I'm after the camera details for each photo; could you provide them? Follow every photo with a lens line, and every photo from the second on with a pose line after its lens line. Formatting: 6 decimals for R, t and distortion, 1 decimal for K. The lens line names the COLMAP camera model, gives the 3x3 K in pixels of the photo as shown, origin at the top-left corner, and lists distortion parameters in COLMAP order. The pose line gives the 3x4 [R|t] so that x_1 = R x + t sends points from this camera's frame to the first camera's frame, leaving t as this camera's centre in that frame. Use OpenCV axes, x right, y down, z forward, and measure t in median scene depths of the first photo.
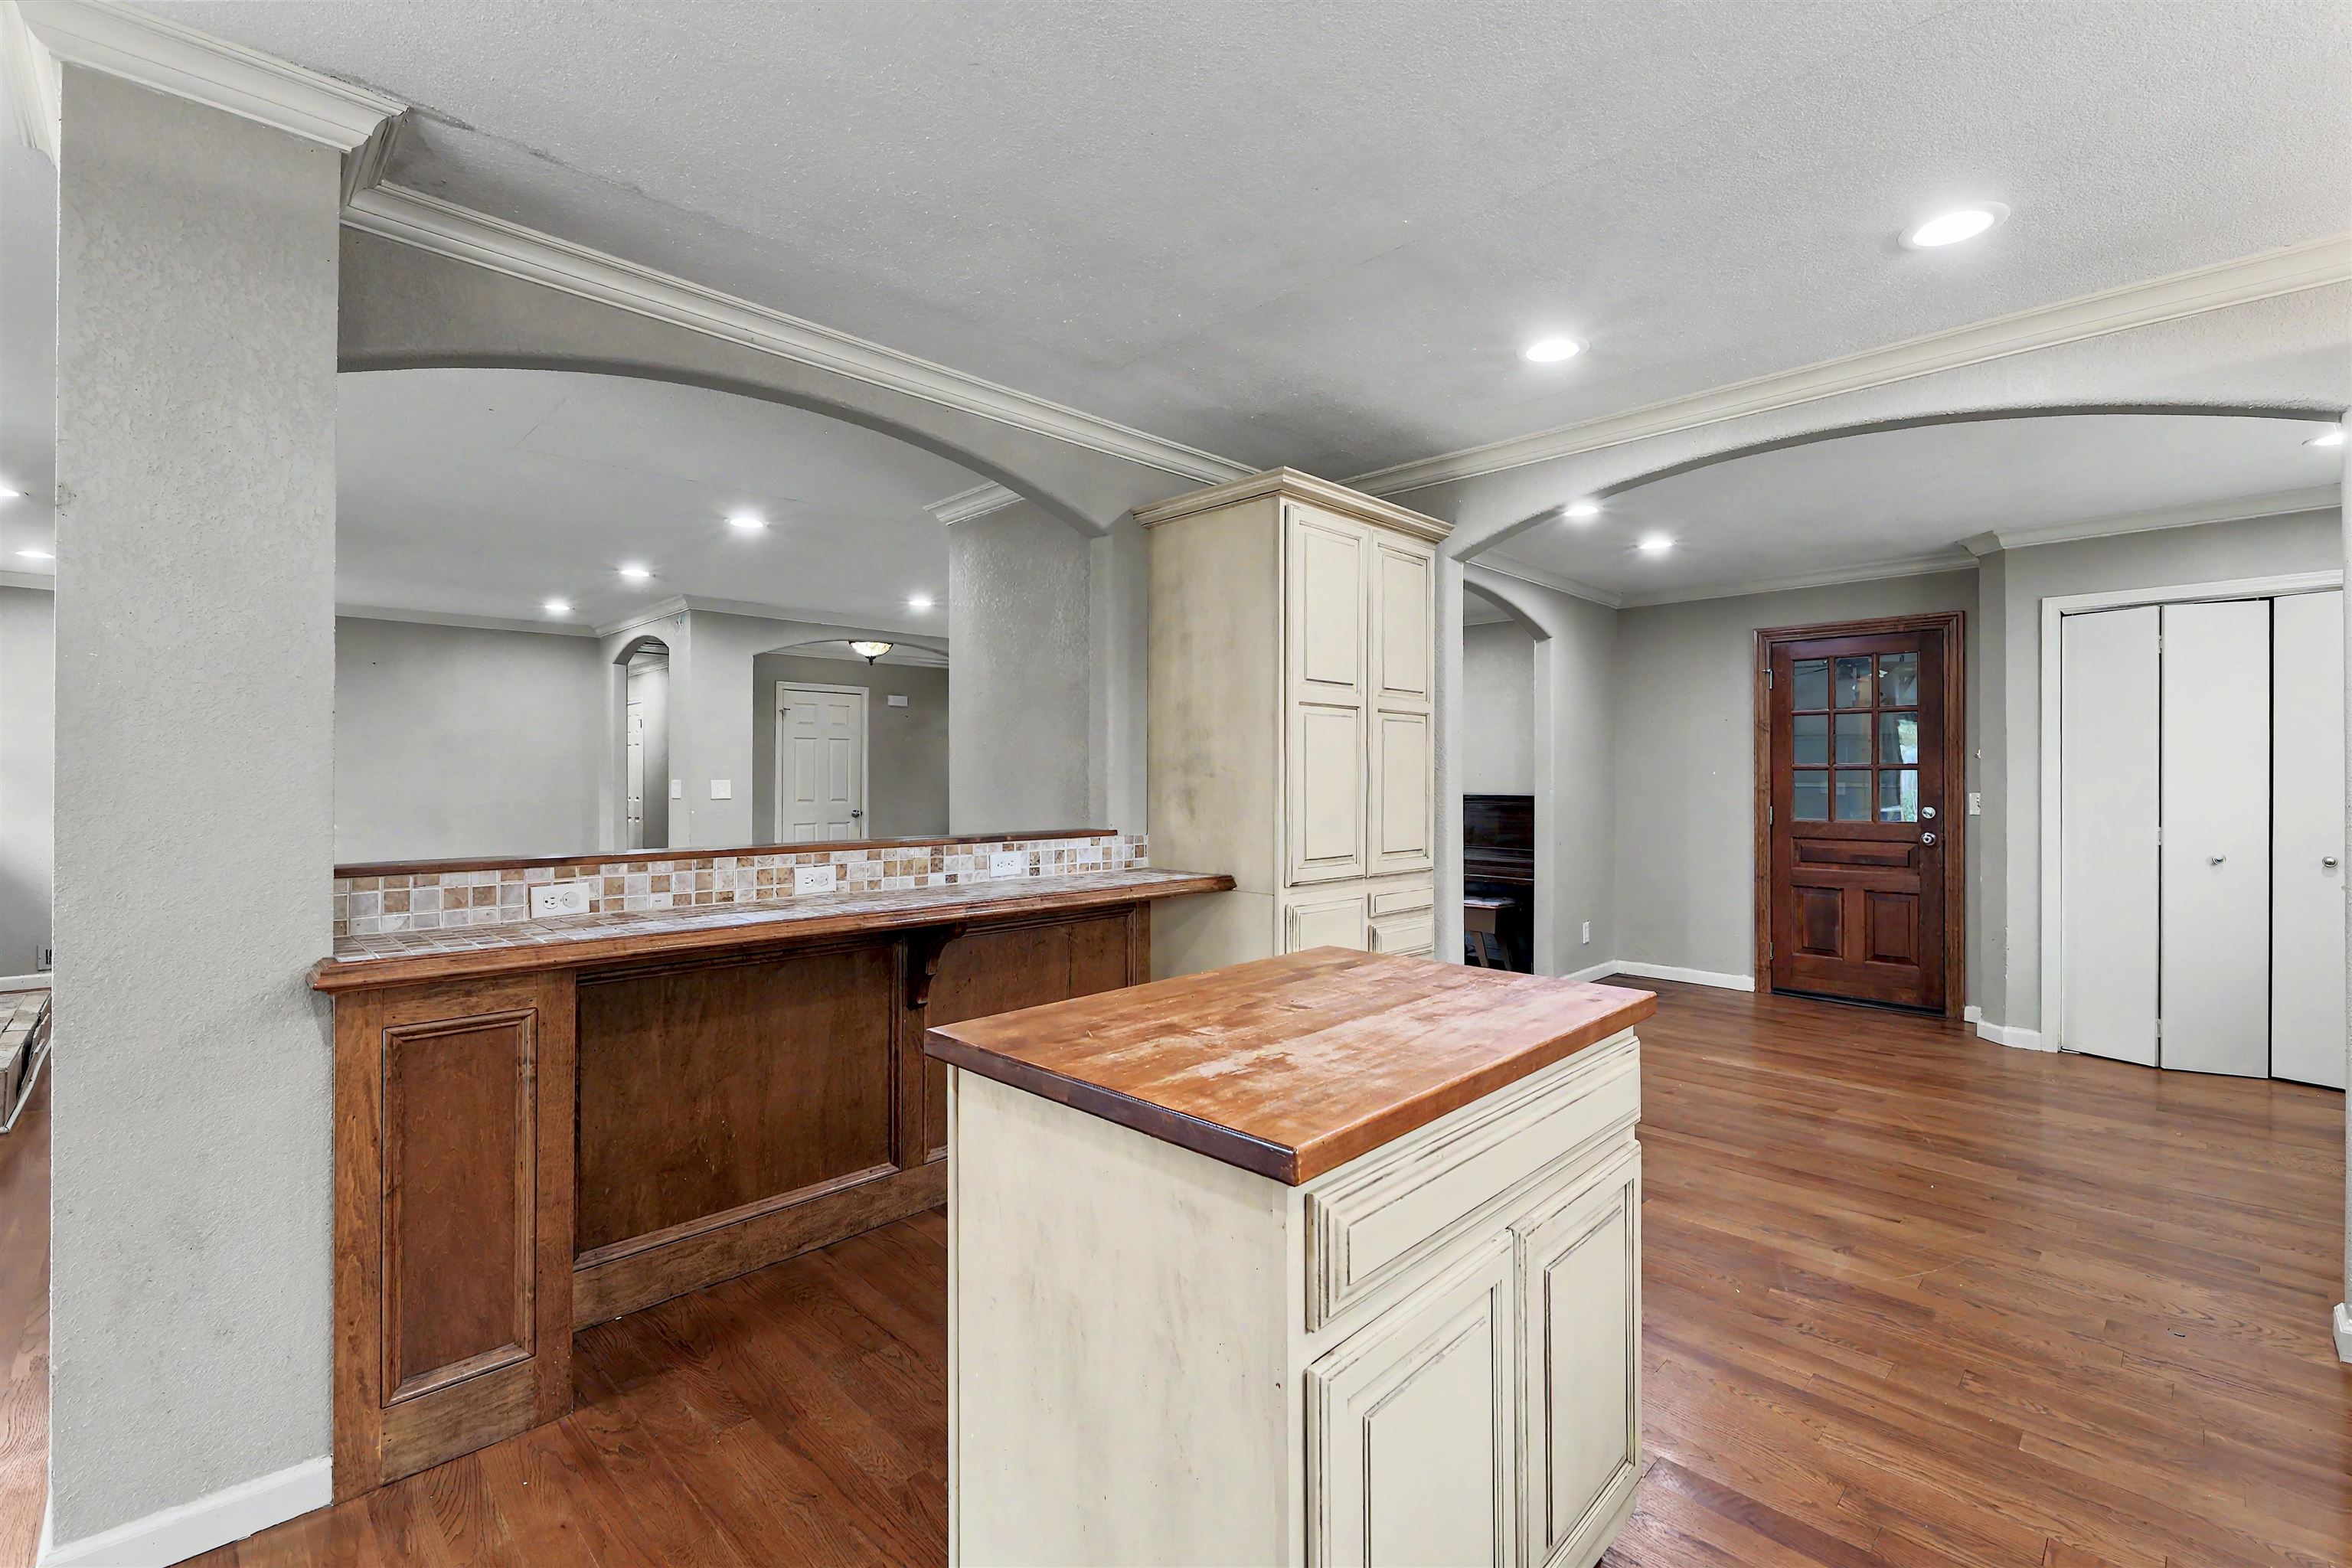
lens RADIAL K [[1012.0, 0, 1181.4], [0, 1012.0, 774.4], [0, 0, 1]] dist [0.000697, -0.002157]
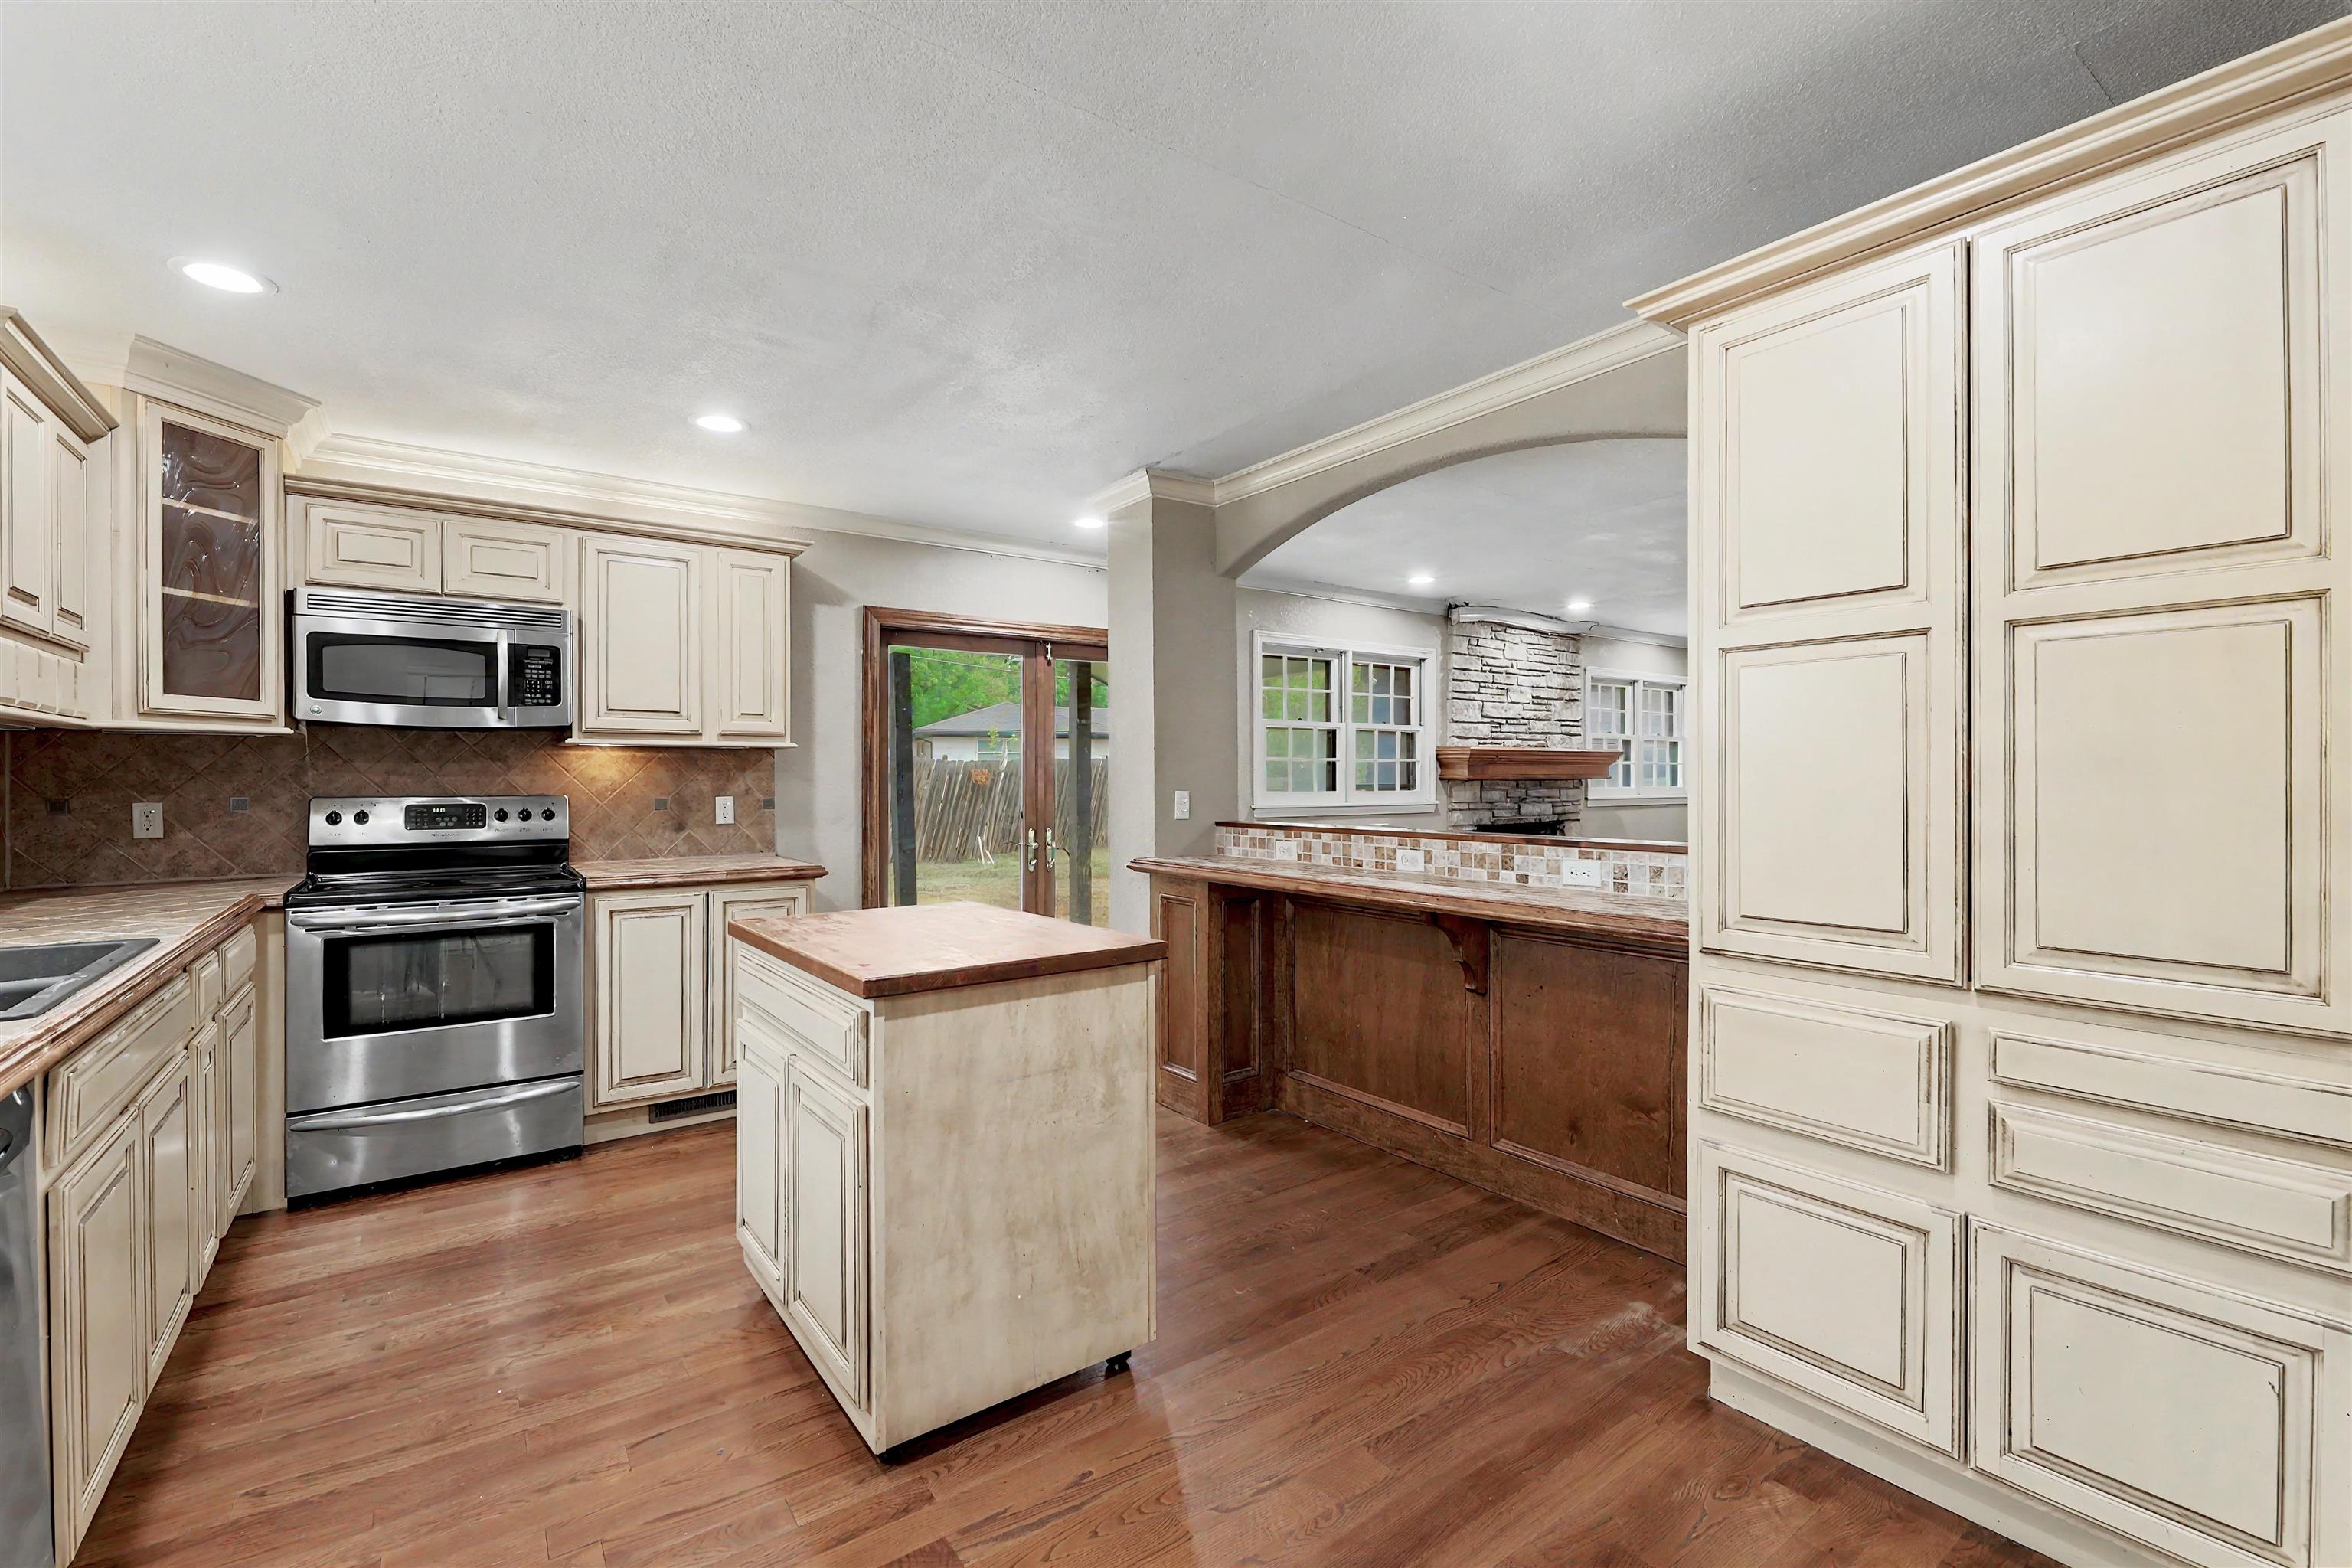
lens RADIAL K [[1012.0, 0, 1164.6], [0, 1012.0, 783.9], [0, 0, 1]] dist [0.000697, -0.002157]
pose [[-0.161913, 0.005817, -0.986788, 0.594977], [0.004749, 0.999976, 0.005116, 0.002559], [0.986794, -0.003858, -0.161936, 0.601324]]
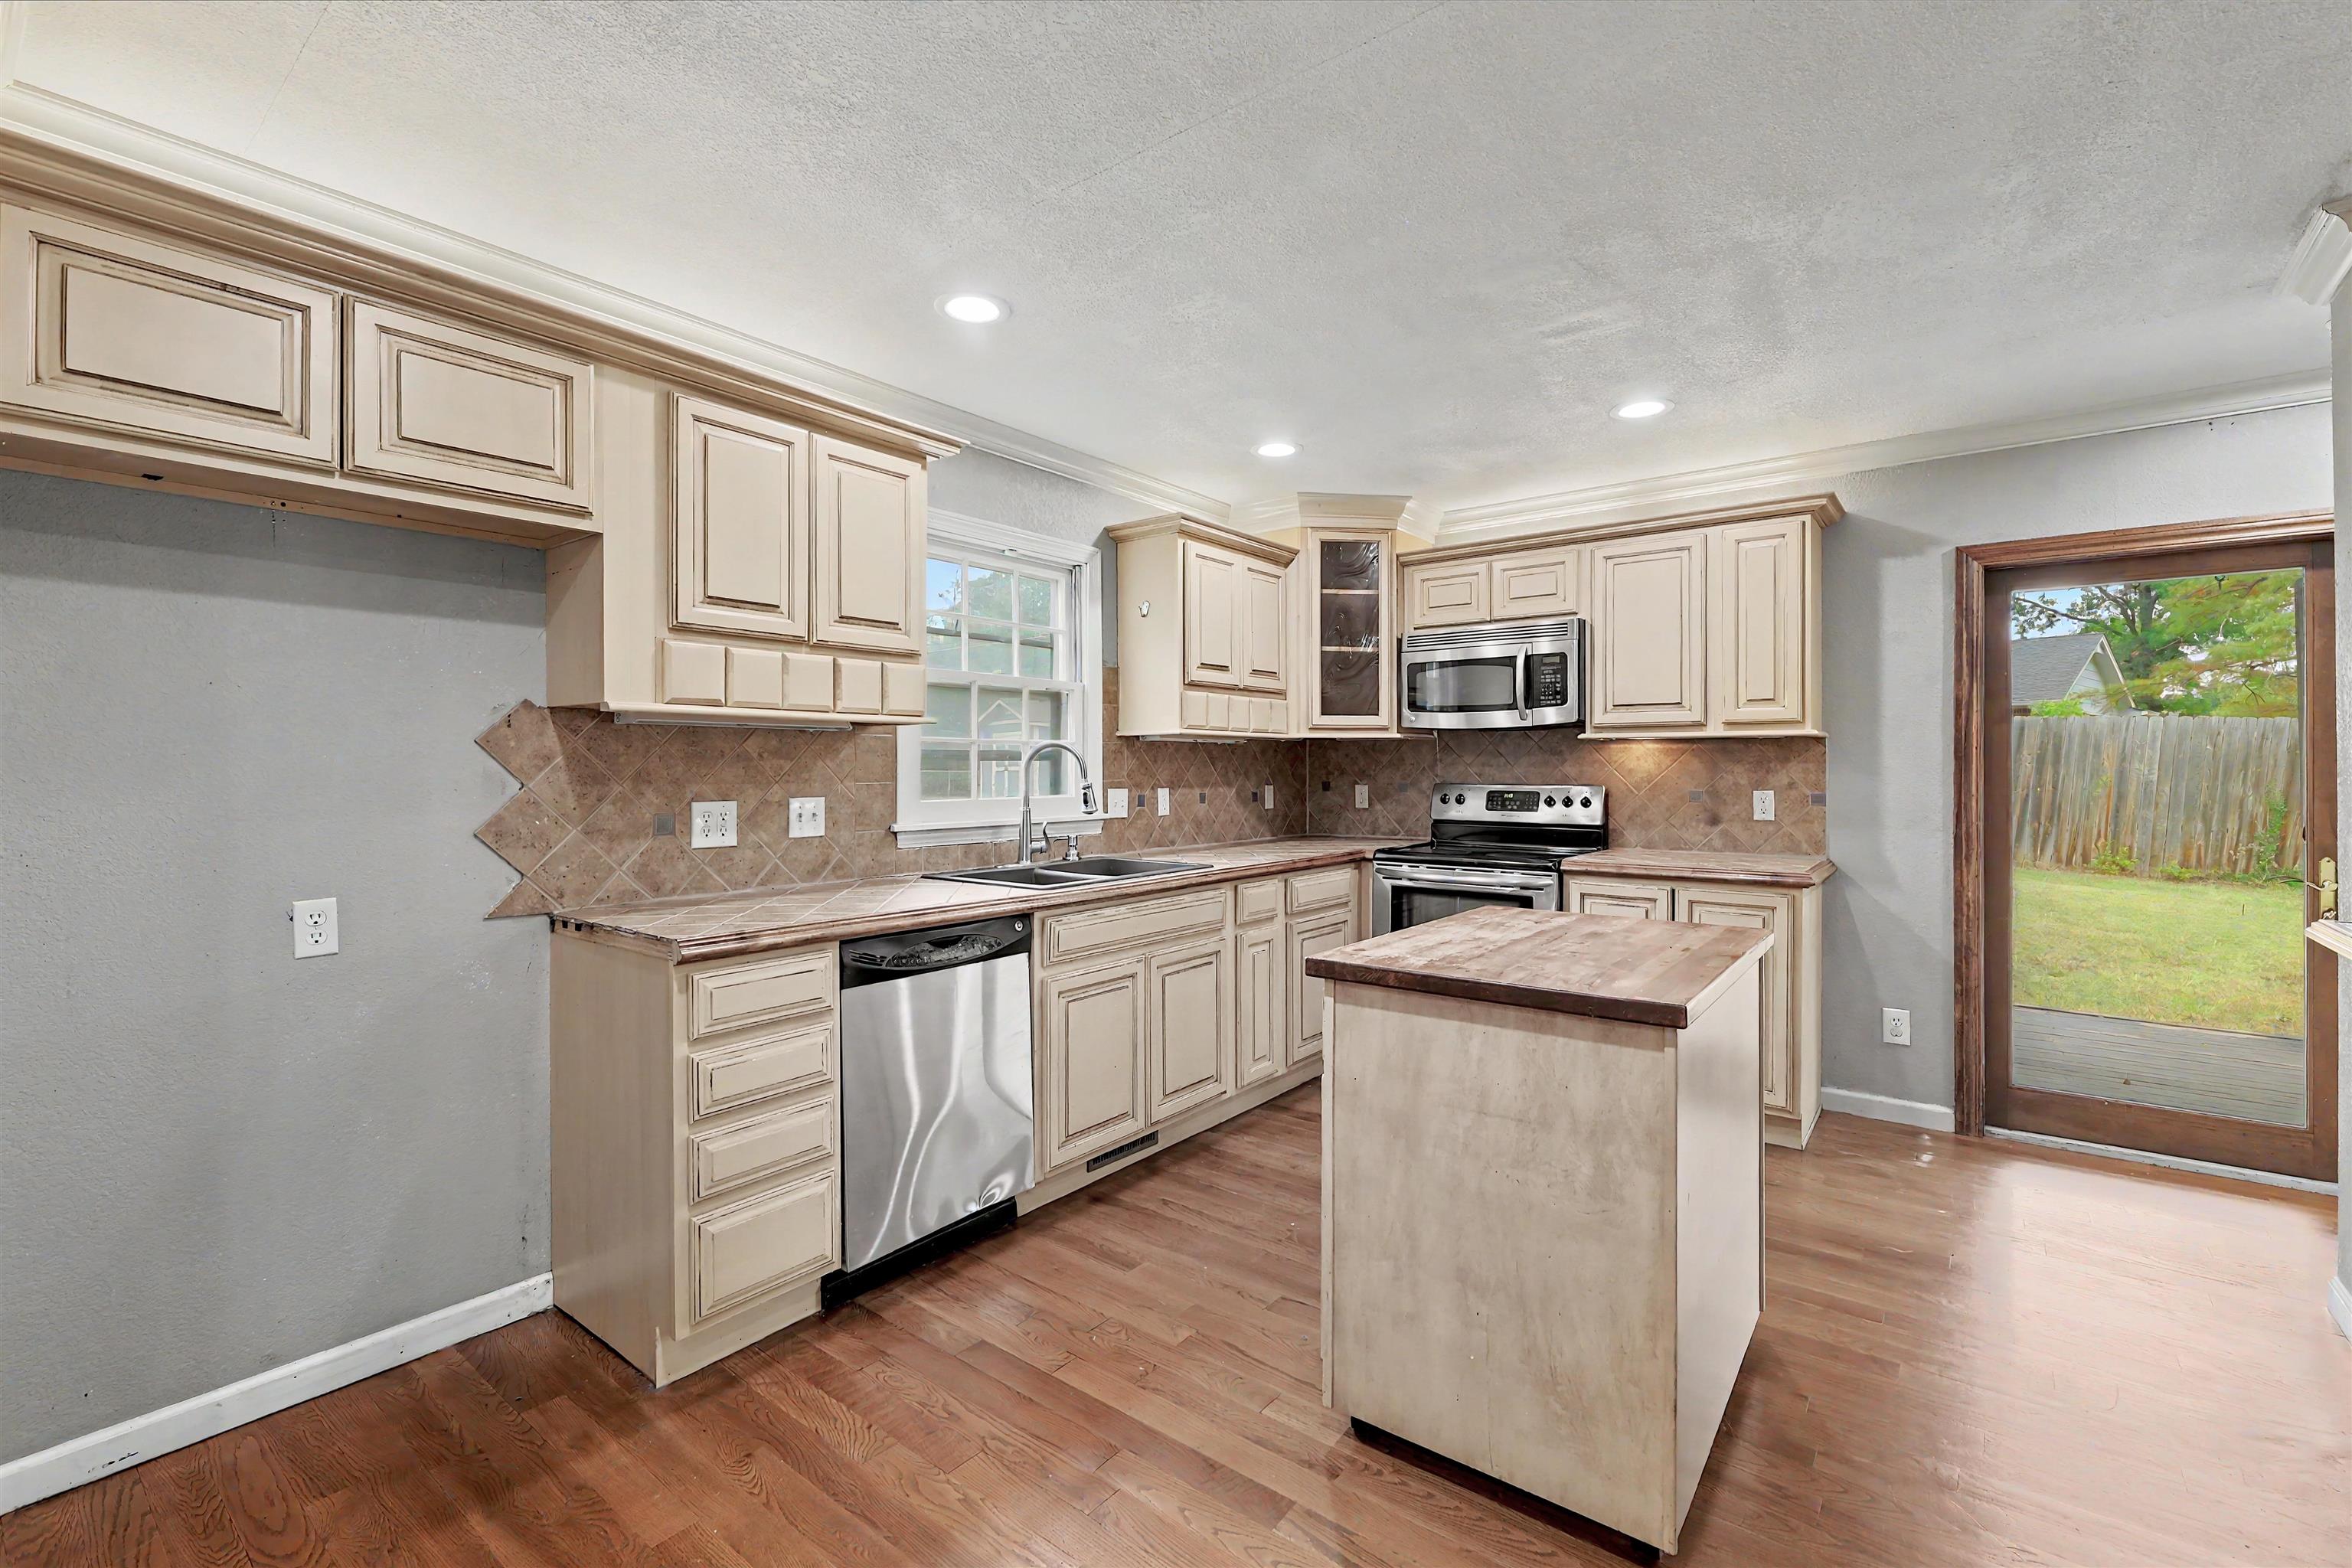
lens RADIAL K [[1012.0, 0, 1180.8], [0, 1012.0, 766.9], [0, 0, 1]] dist [0.000697, -0.002157]
pose [[-0.992523, -0.000150, -0.122061, 0.306618], [0.000367, 0.999991, -0.004218, 0.000616], [0.122061, -0.004231, -0.992514, 0.865782]]
